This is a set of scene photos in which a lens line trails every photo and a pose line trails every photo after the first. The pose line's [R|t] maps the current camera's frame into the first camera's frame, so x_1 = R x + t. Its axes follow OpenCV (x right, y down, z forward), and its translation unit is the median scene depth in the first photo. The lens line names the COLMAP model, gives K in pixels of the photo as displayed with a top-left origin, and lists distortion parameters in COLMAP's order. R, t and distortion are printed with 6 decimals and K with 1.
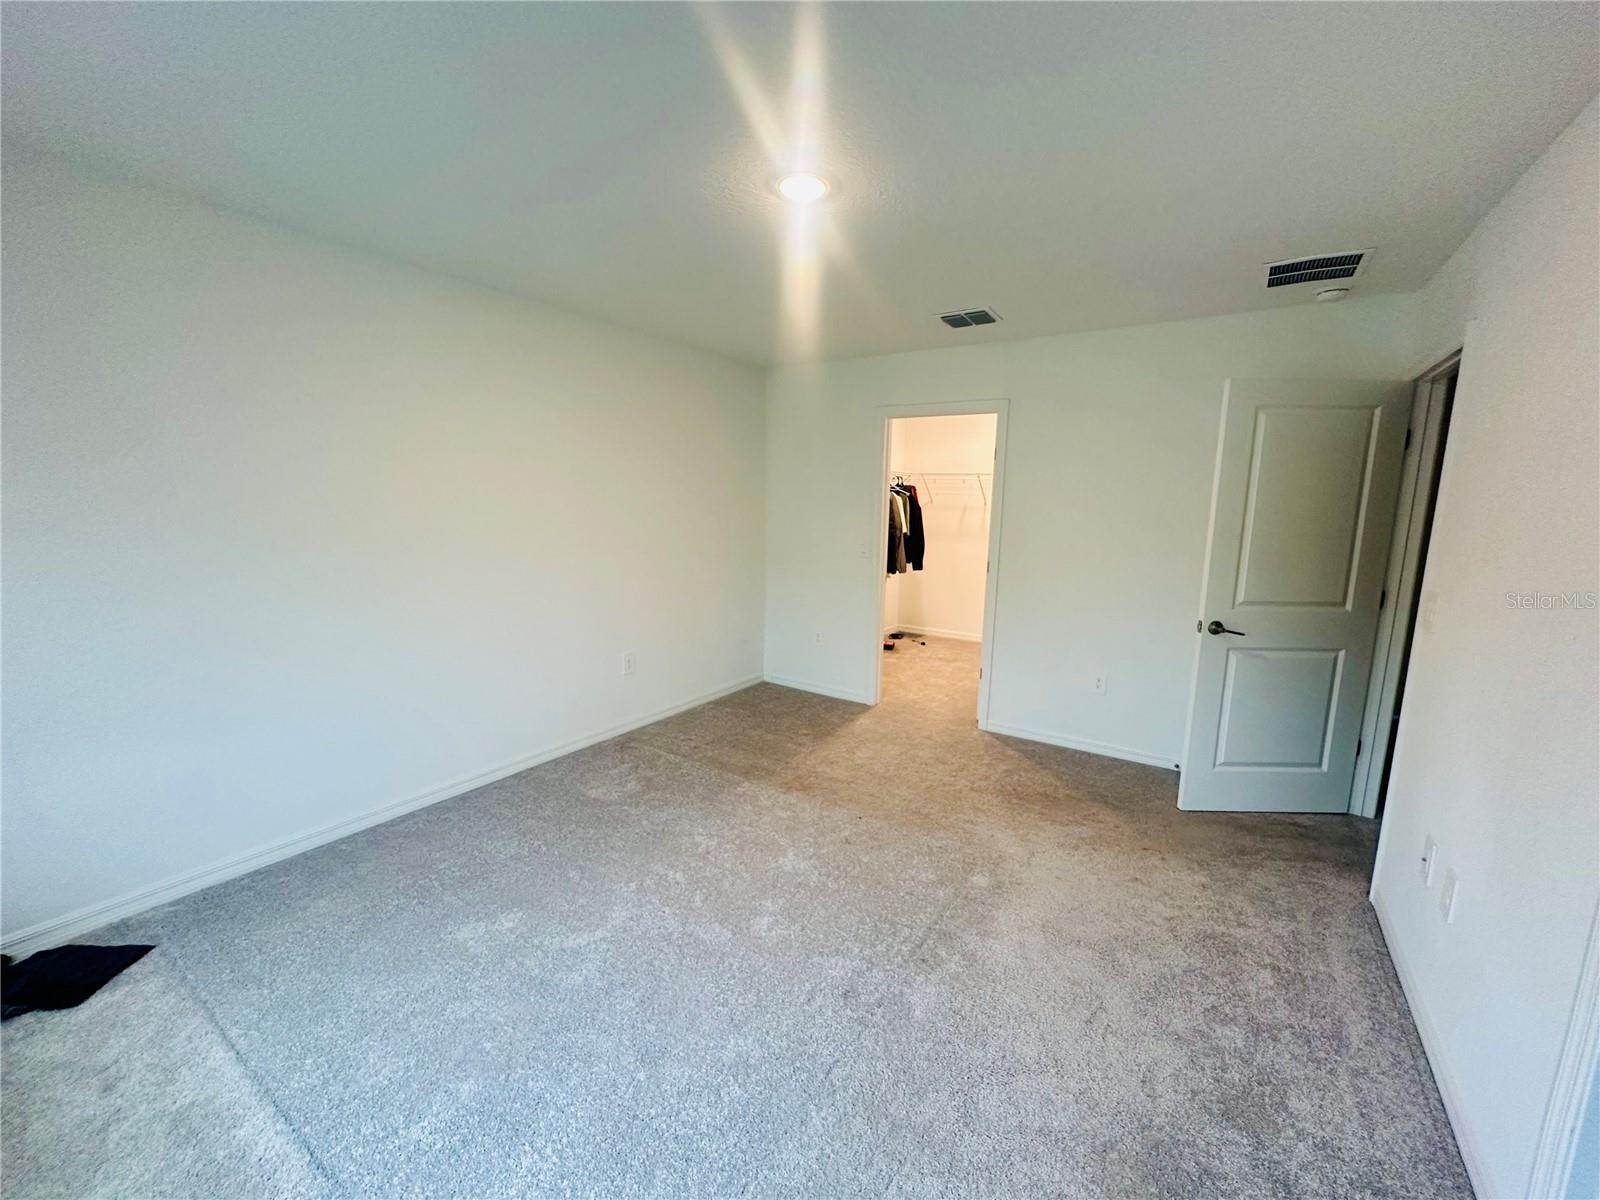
lens RADIAL K [[635.2, 0, 796.9], [0, 635.2, 600.0], [0, 0, 1]] dist [0.003771, -0.001067]
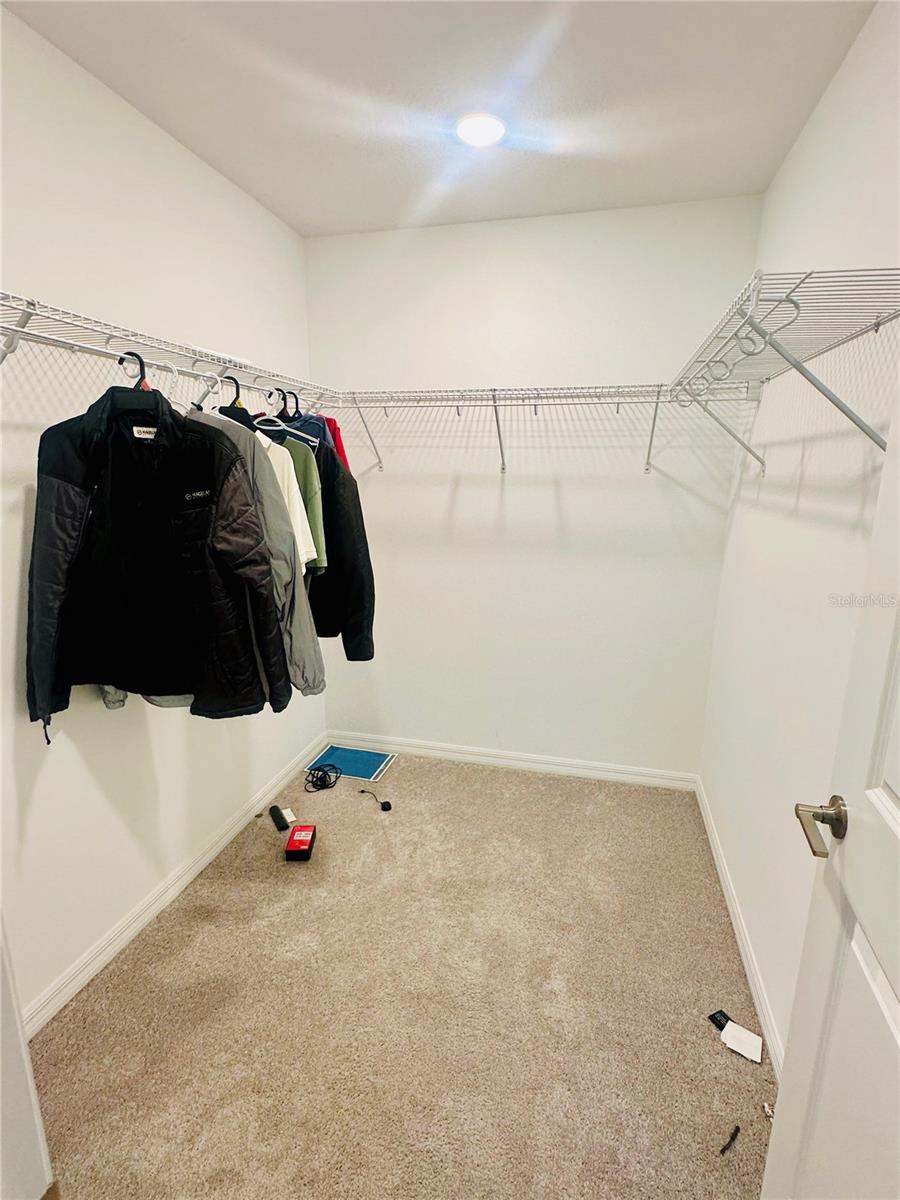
lens RADIAL K [[591.9, 0, 453.9], [0, 591.9, 602.5], [0, 0, 1]] dist [-0.000059, -0.000003]
pose [[0.942860, -0.081652, 0.323028, 0.134226], [0.058972, 0.995097, 0.079404, -0.100558], [-0.327928, -0.055817, 0.943052, 0.663734]]
